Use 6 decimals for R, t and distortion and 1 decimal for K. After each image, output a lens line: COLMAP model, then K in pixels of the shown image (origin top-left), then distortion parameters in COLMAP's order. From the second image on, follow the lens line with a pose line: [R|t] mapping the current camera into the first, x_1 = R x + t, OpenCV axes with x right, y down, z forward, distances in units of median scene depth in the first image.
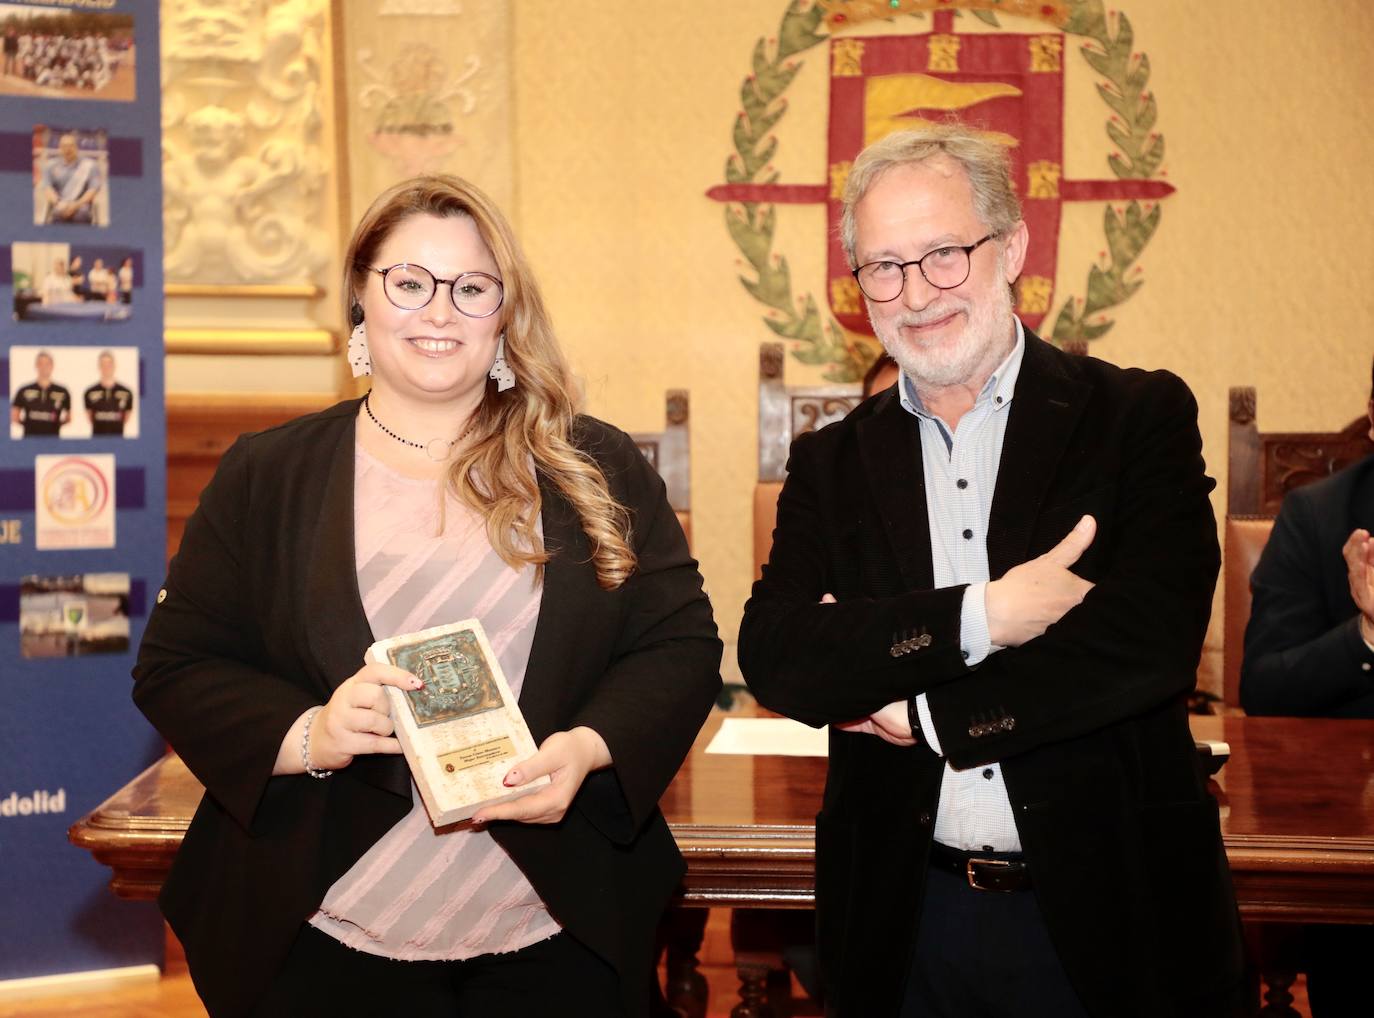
lens RADIAL K [[2730.9, 0, 604.4], [0, 2730.9, 480.9], [0, 0, 1]] dist [0.339644, 0.000000]
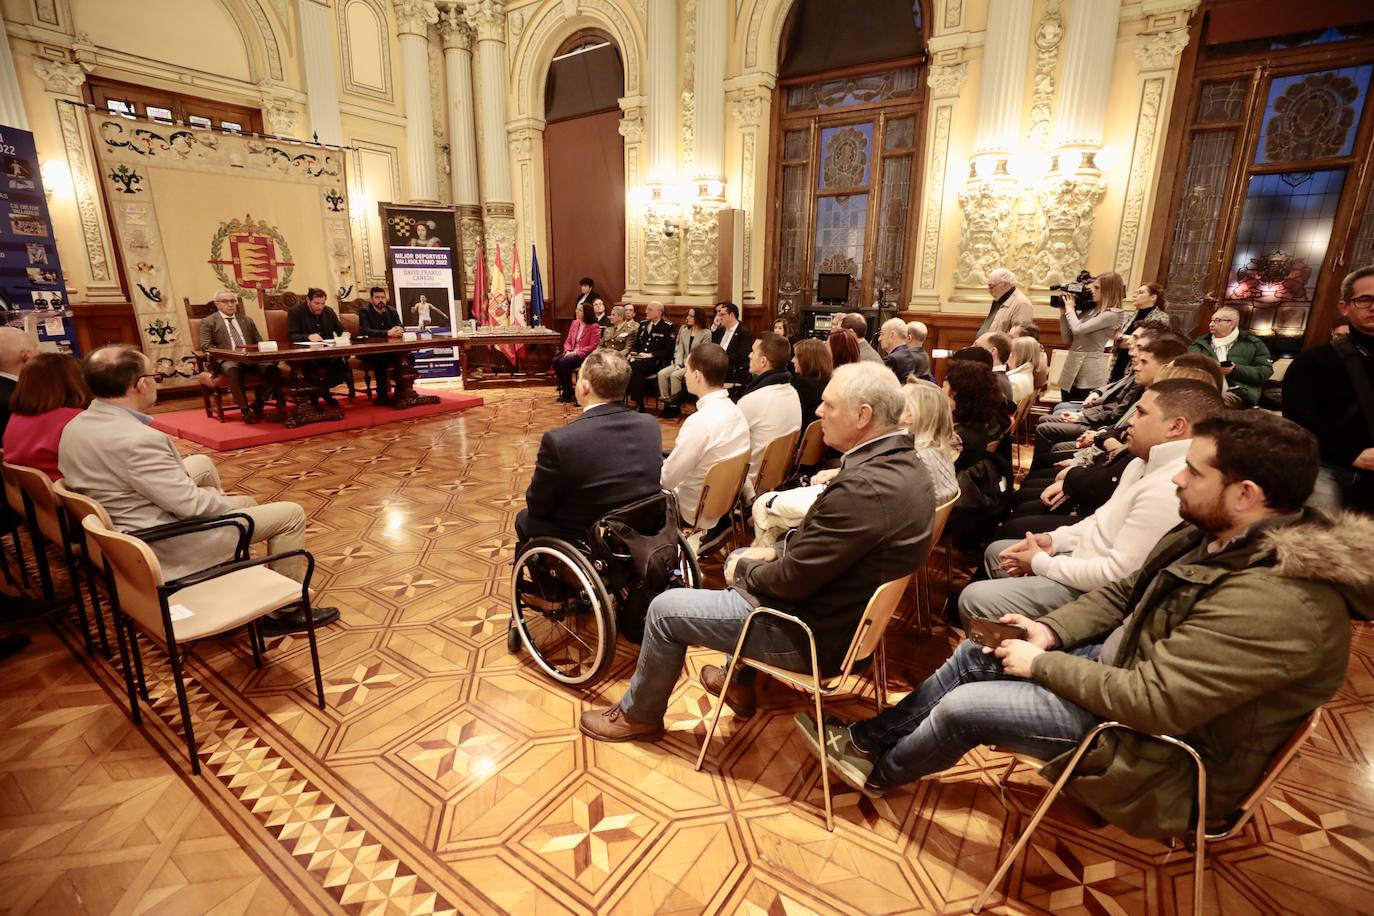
lens RADIAL K [[604.1, 0, 676.5], [0, 604.1, 447.9], [0, 0, 1]] dist [-0.031608, 0.008388]
pose [[0.500640, -0.214321, 0.838705, -0.576414], [0.043486, 0.973870, 0.222903, 0.036048], [-0.864563, -0.075122, 0.496878, -0.450667]]
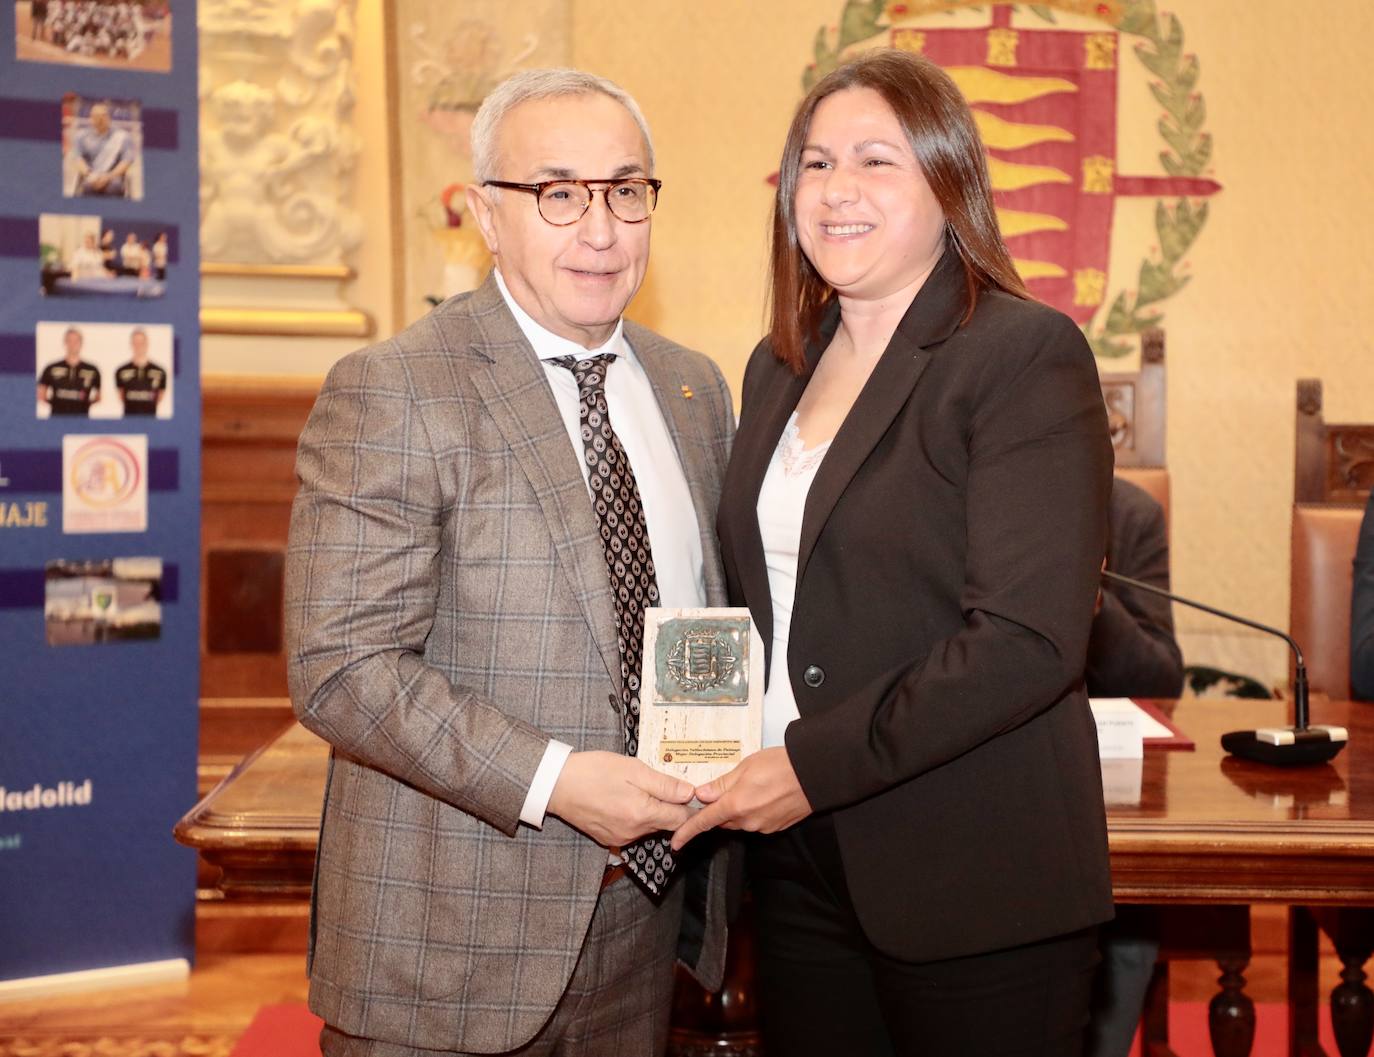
lens RADIAL K [[2603.3, 0, 844.6], [0, 2603.3, 486.6], [0, 0, 1]] dist [0.245305, 0.000000]
pose [[0.993092, 0.007108, 0.117120, -0.045404], [-0.007589, 0.999965, 0.003659, 0.003317], [-0.117090, -0.004522, 0.993111, 0.050026]]
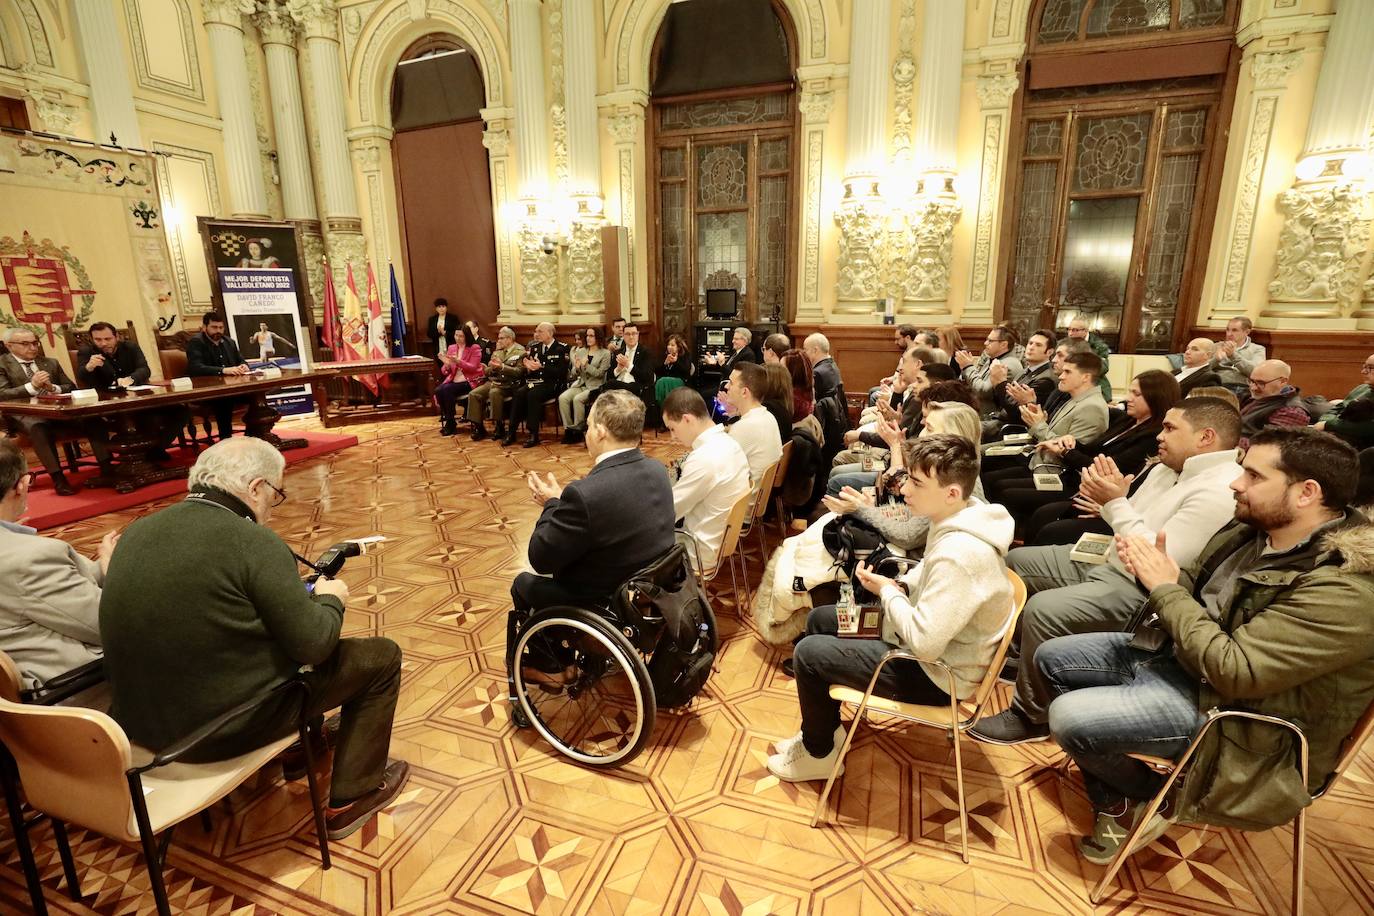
lens RADIAL K [[604.1, 0, 669.1], [0, 604.1, 451.1], [0, 0, 1]] dist [-0.031608, 0.008388]
pose [[0.269838, -0.234720, 0.933860, -0.596108], [0.073648, 0.972025, 0.223032, 0.016633], [-0.960085, 0.008594, 0.279576, -0.332678]]
